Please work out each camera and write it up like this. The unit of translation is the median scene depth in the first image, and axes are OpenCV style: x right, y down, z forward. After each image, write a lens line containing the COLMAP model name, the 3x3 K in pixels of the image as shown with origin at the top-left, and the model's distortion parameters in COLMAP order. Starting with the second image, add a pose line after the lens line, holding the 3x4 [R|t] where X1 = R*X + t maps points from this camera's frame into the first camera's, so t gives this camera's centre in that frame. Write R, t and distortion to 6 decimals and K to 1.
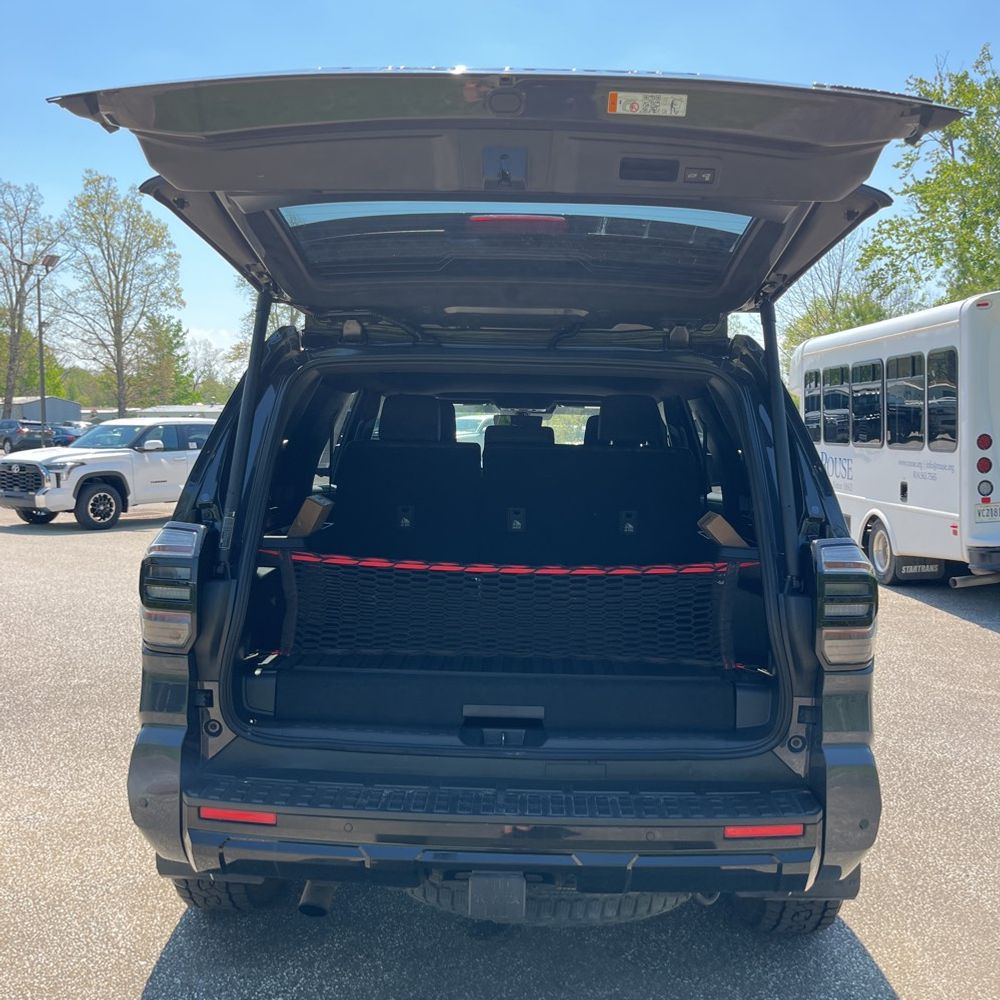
lens RADIAL K [[1023.1, 0, 502.0], [0, 1023.1, 492.0], [0, 0, 1]] dist [0.023057, 0.000000]
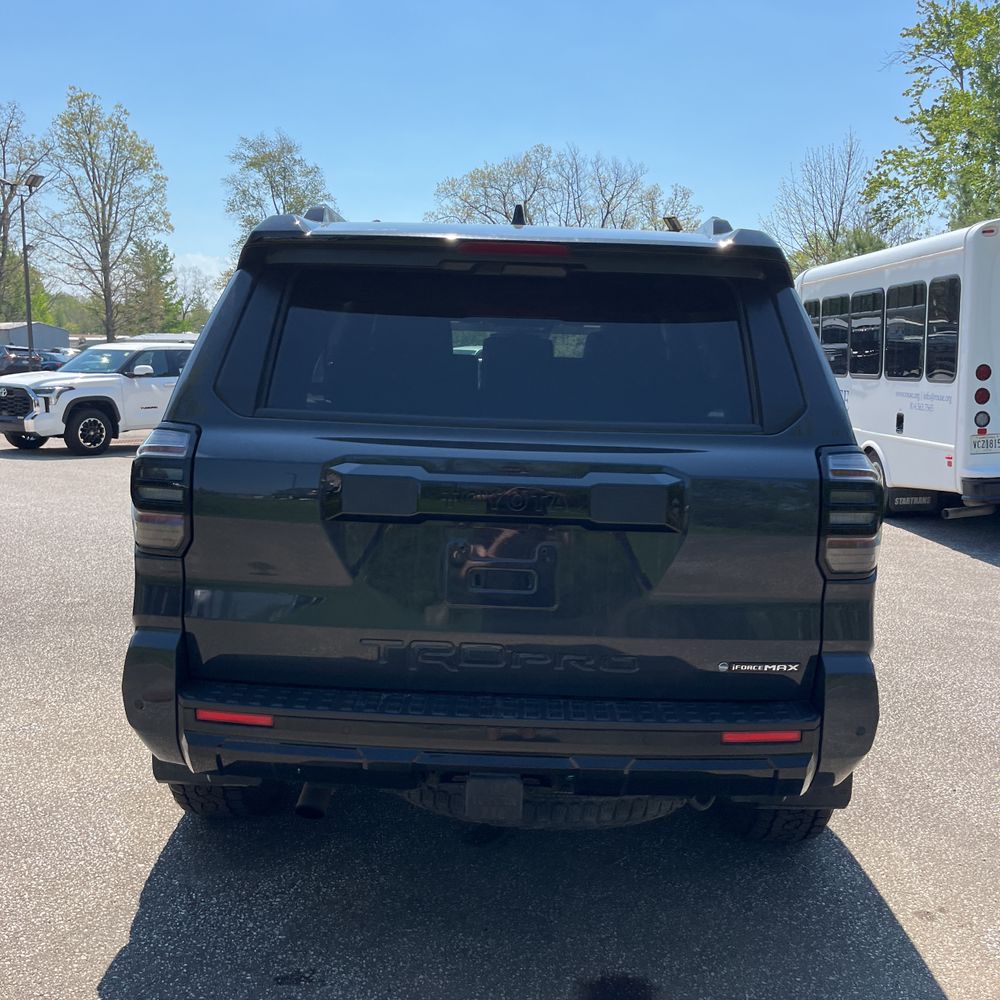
lens RADIAL K [[1023.1, 0, 505.7], [0, 1023.1, 500.6], [0, 0, 1]] dist [0.023057, 0.000000]
pose [[0.999885, 0.010288, 0.011183, -0.002516], [-0.011070, 0.997320, 0.072315, 0.009959], [-0.010409, -0.072430, 0.997319, 0.006866]]
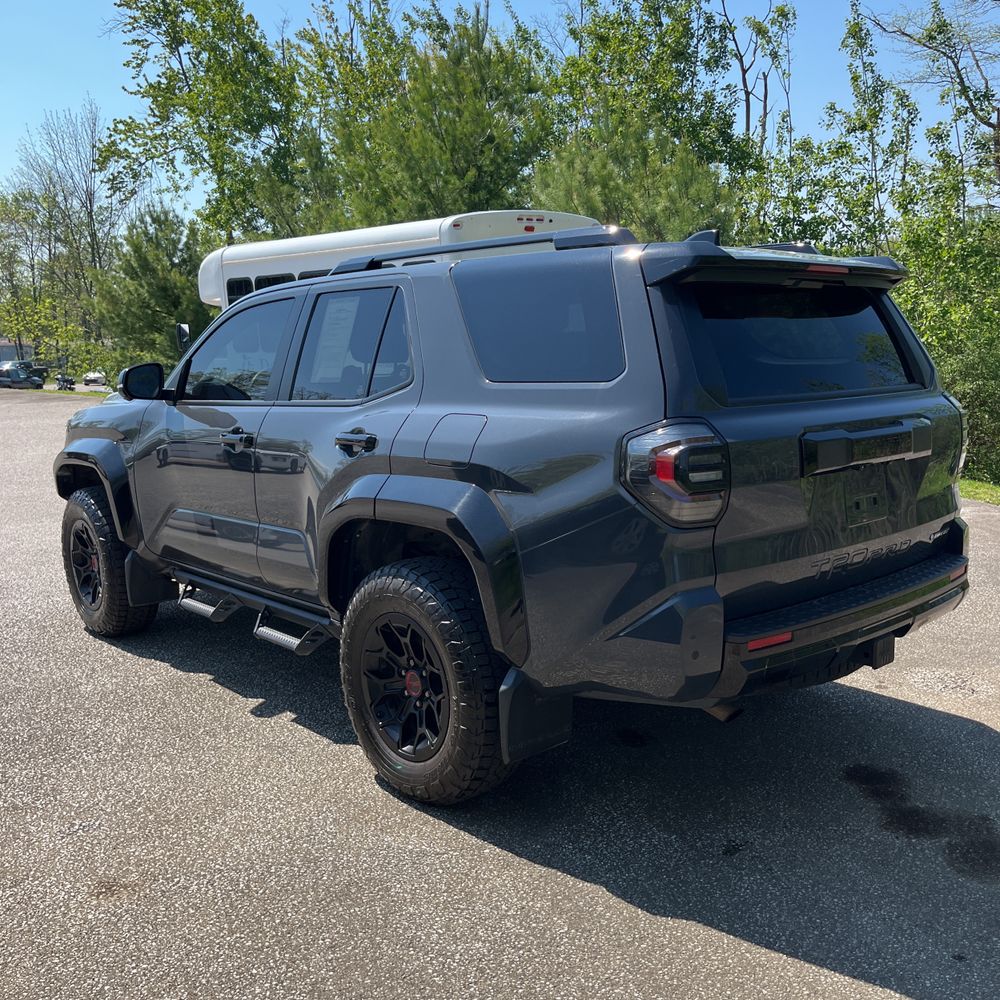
lens RADIAL K [[1023.1, 0, 522.8], [0, 1023.1, 507.9], [0, 0, 1]] dist [0.023057, 0.000000]
pose [[0.717205, -0.144514, 0.681713, -0.425873], [0.073711, 0.988505, 0.132002, -0.012181], [-0.692953, -0.044423, 0.719613, 0.099336]]
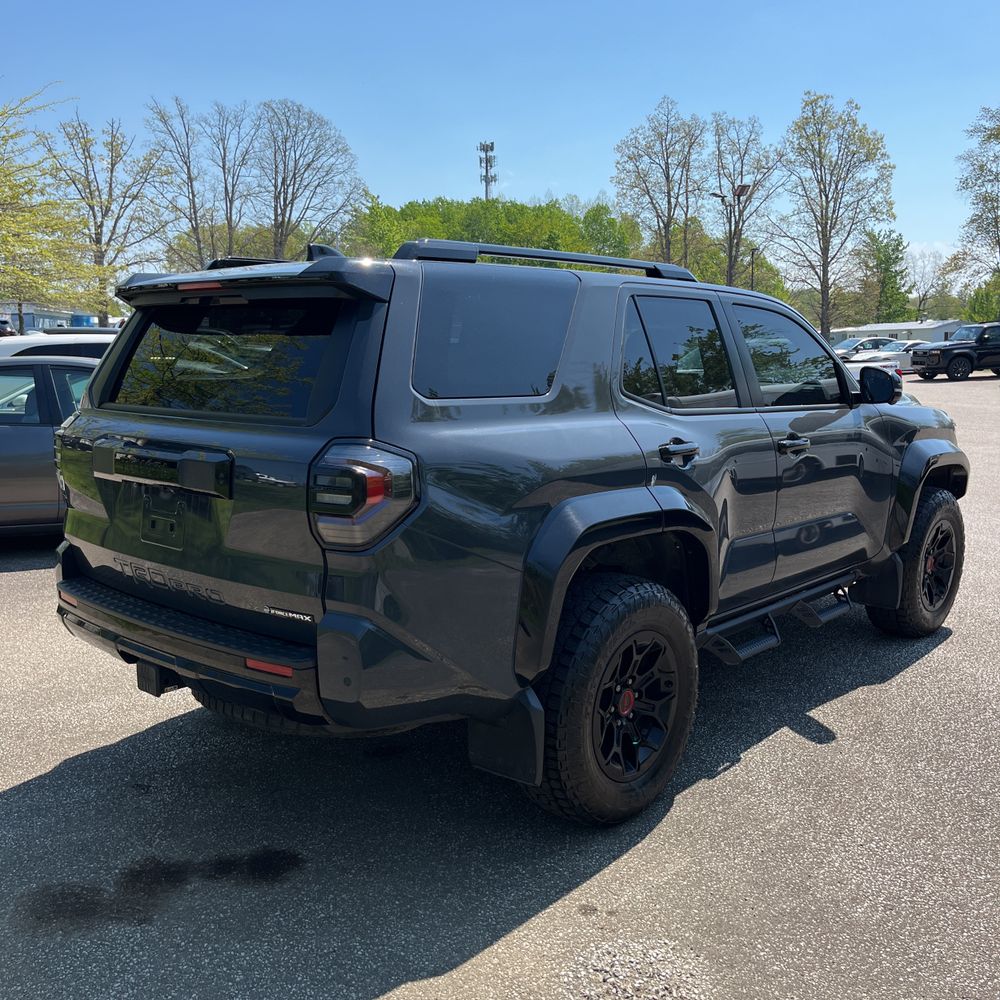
lens RADIAL K [[1023.1, 0, 496.5], [0, 1023.1, 495.8], [0, 0, 1]] dist [0.023057, 0.000000]
pose [[0.763781, 0.072890, -0.641347, 0.400527], [-0.020713, 0.995860, 0.088514, 0.001561], [0.645143, -0.054322, 0.762128, 0.075280]]
